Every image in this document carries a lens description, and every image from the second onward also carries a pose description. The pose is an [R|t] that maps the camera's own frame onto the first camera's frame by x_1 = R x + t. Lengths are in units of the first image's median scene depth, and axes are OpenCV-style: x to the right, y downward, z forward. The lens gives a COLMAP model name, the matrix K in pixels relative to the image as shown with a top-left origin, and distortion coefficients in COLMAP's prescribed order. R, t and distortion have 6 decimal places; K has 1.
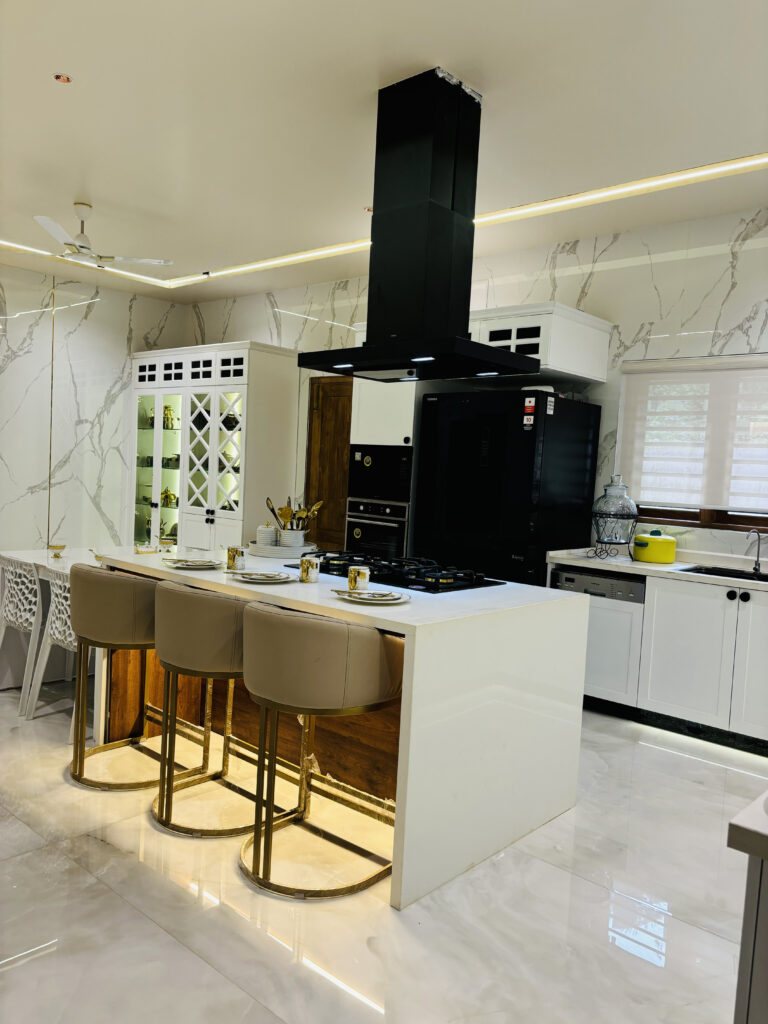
lens RADIAL K [[764.4, 0, 384.0], [0, 764.4, 512.0], [0, 0, 1]] dist [0.035390, 0.000856]
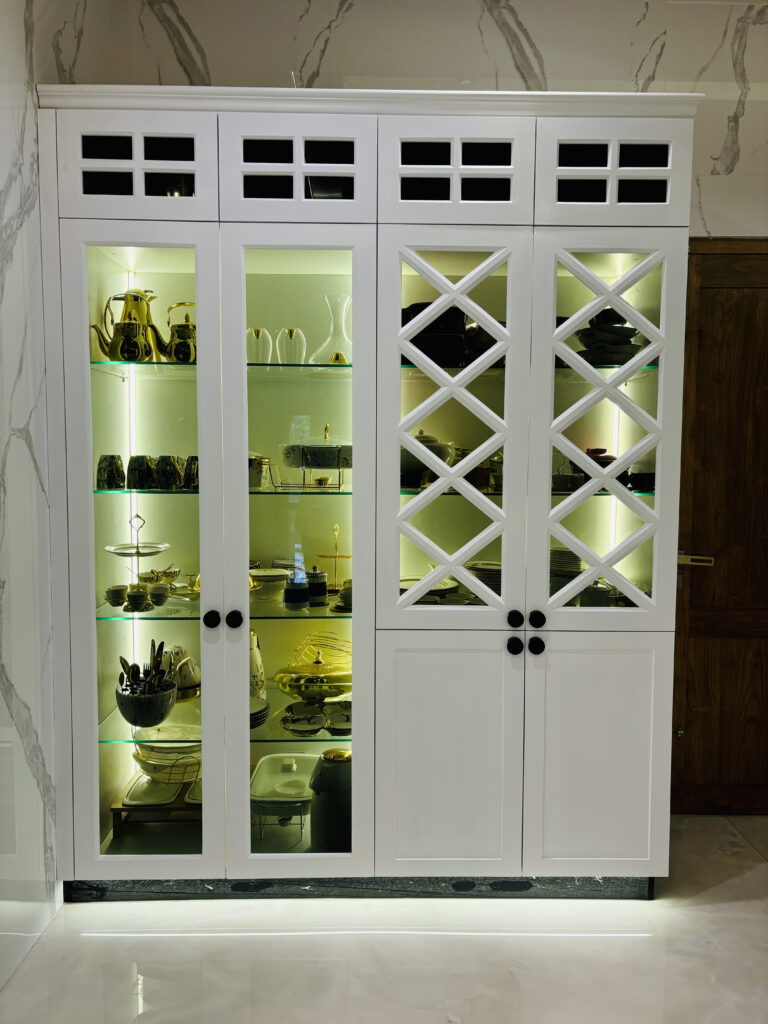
lens RADIAL K [[862.8, 0, 384.0], [0, 862.8, 449.2], [0, 0, 1]] dist [-0.000261, -0.004476]
pose [[0.738005, -0.124649, 0.663183, -0.864028], [0.070562, 0.991658, 0.107866, -0.197553], [-0.671096, -0.032810, 0.740644, 1.312091]]
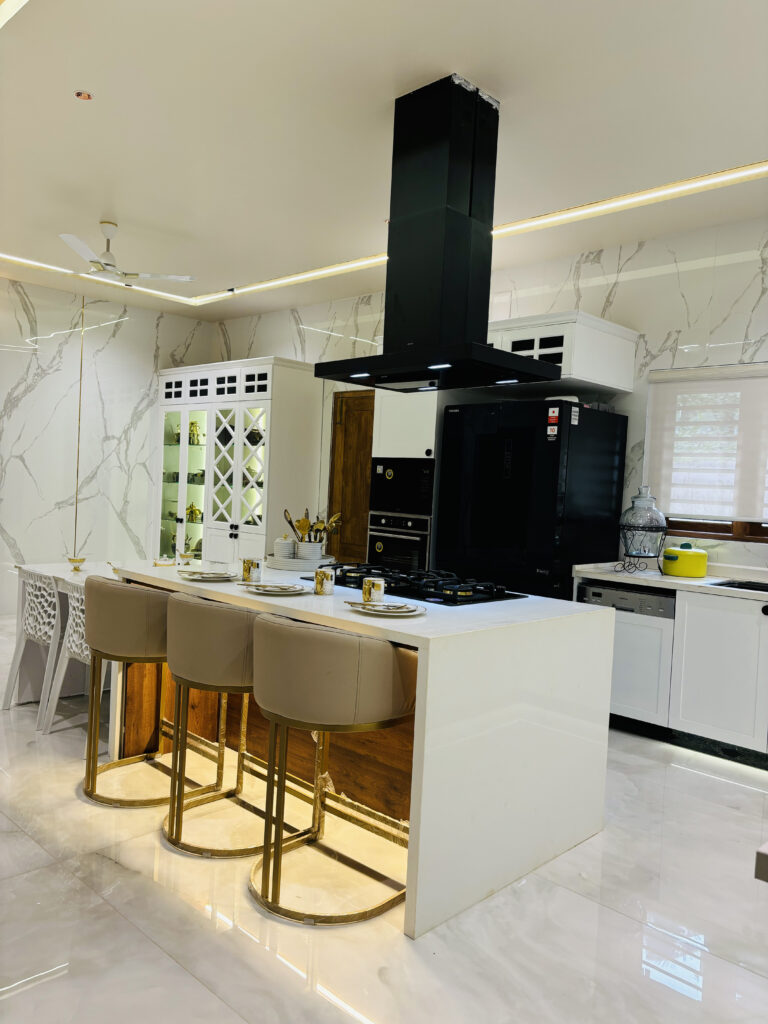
lens RADIAL K [[764.0, 0, 381.2], [0, 764.0, 506.8], [0, 0, 1]] dist [0.037027, -0.011464]
pose [[0.999131, -0.002966, -0.041576, 0.010963], [0.001737, 0.999562, -0.029559, 0.006032], [0.041645, 0.029461, 0.998698, 0.016541]]
